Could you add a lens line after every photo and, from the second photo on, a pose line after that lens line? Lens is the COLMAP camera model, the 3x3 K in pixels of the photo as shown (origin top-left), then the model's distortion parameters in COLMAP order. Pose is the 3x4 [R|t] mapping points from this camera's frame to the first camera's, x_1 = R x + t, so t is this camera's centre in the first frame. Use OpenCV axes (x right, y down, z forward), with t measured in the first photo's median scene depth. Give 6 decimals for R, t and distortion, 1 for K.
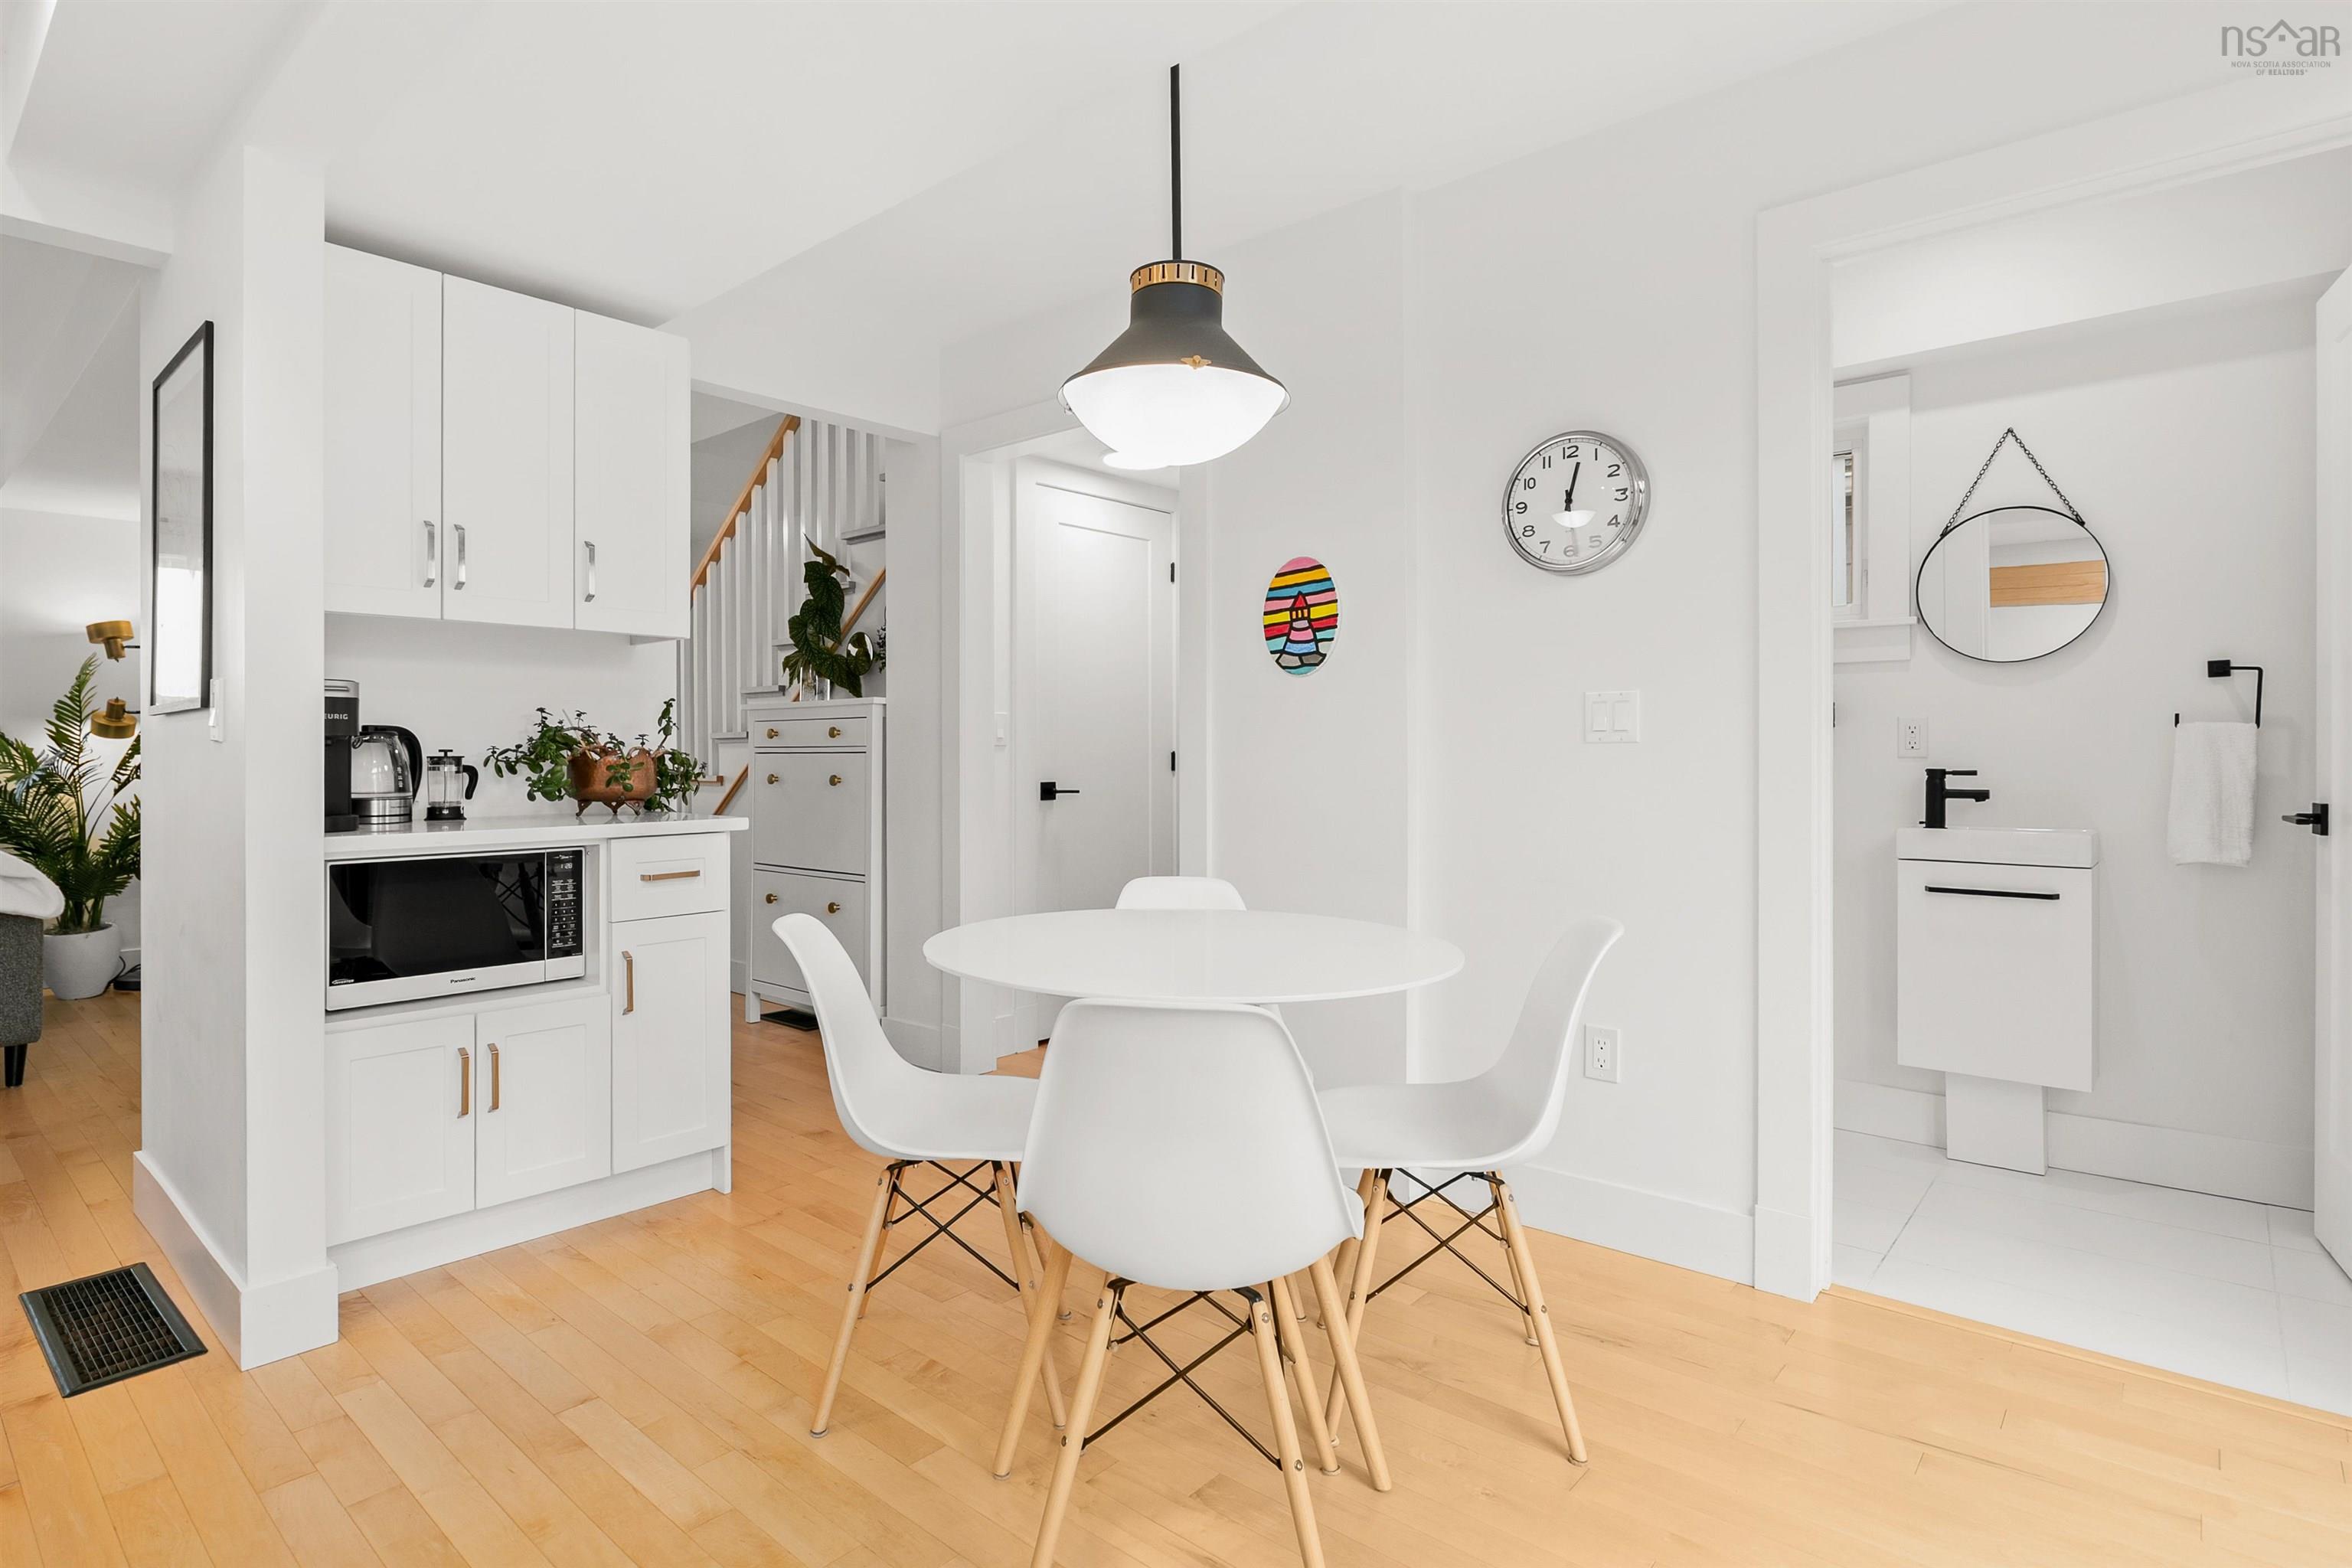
lens RADIAL K [[1194.1, 0, 1091.4], [0, 1194.1, 752.8], [0, 0, 1]] dist [-0.005164, -0.000547]
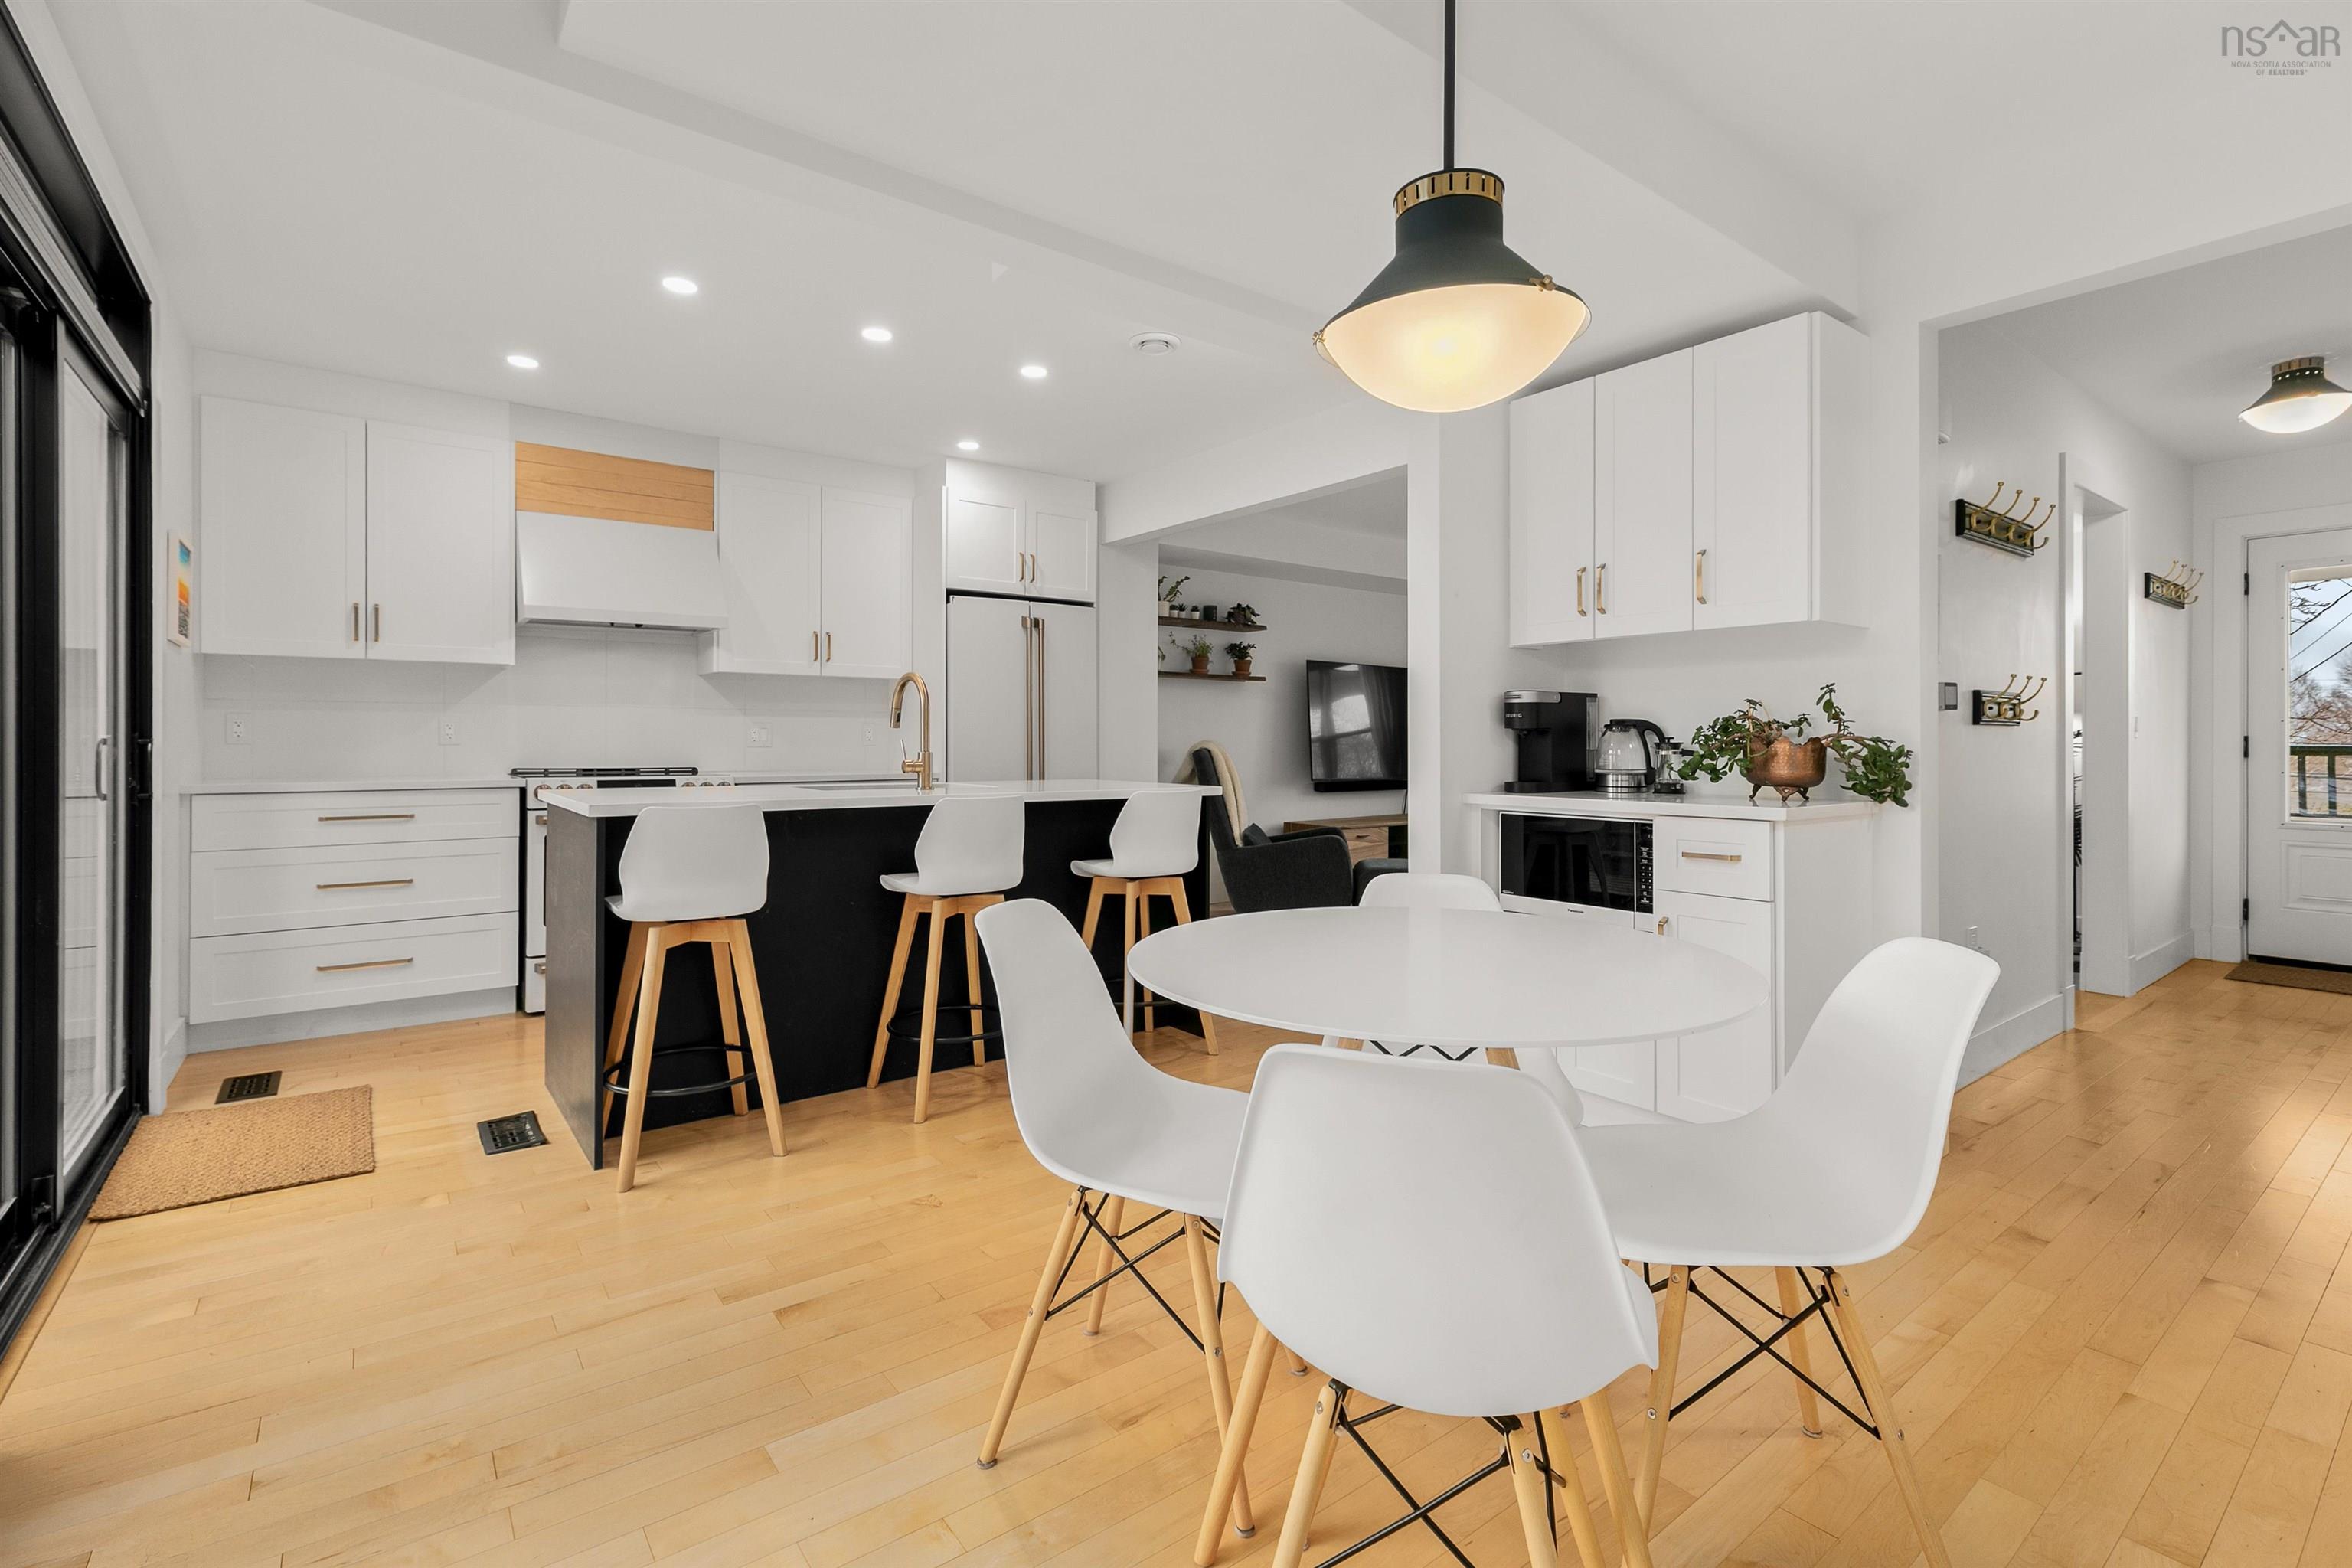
lens RADIAL K [[1063.7, 0, 1189.3], [0, 1063.7, 737.7], [0, 0, 1]] dist [0.004590, 0.000828]
pose [[-0.157203, -0.001958, -0.987564, 0.632941], [-0.000399, 0.999998, -0.001919, 0.000530], [0.987566, 0.000092, -0.157203, 0.681314]]
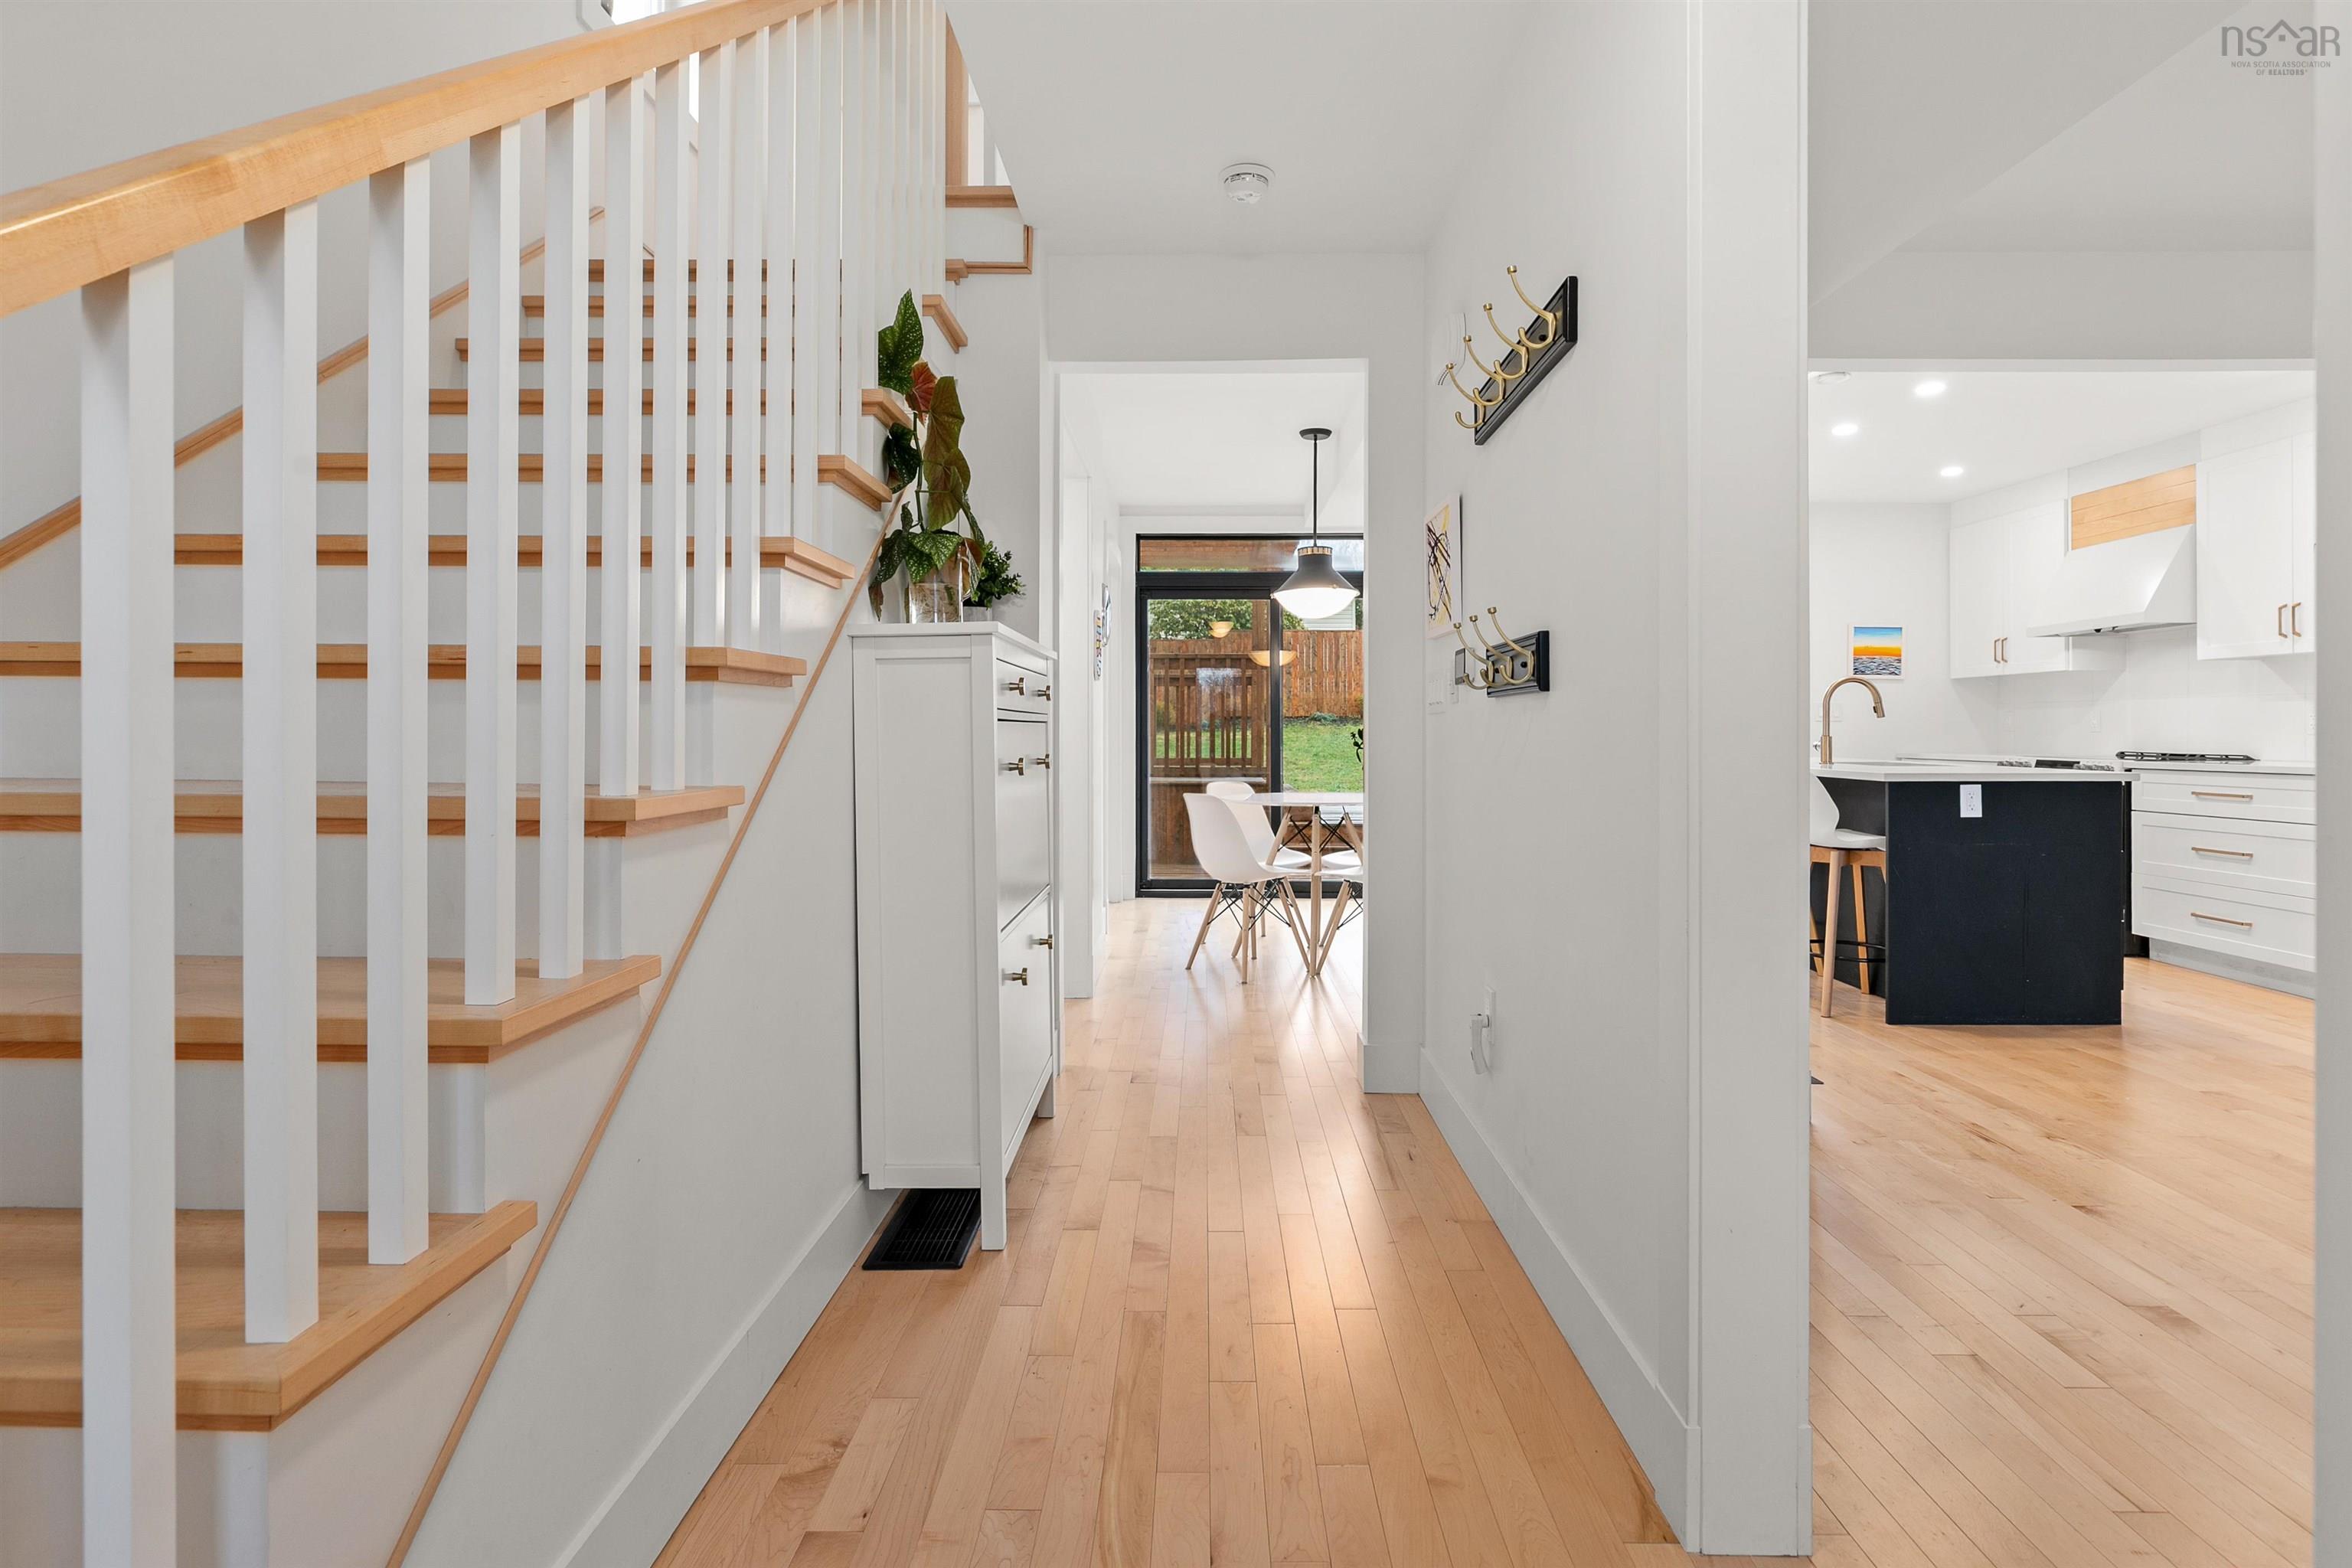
lens RADIAL K [[1138.8, 0, 1186.2], [0, 1138.8, 732.5], [0, 0, 1]] dist [-0.001696, -0.000398]
pose [[-0.668472, -0.000684, 0.743737, -1.172441], [-0.000134, 1.000000, 0.000799, 0.007733], [-0.743738, 0.000434, -0.668471, 2.104374]]
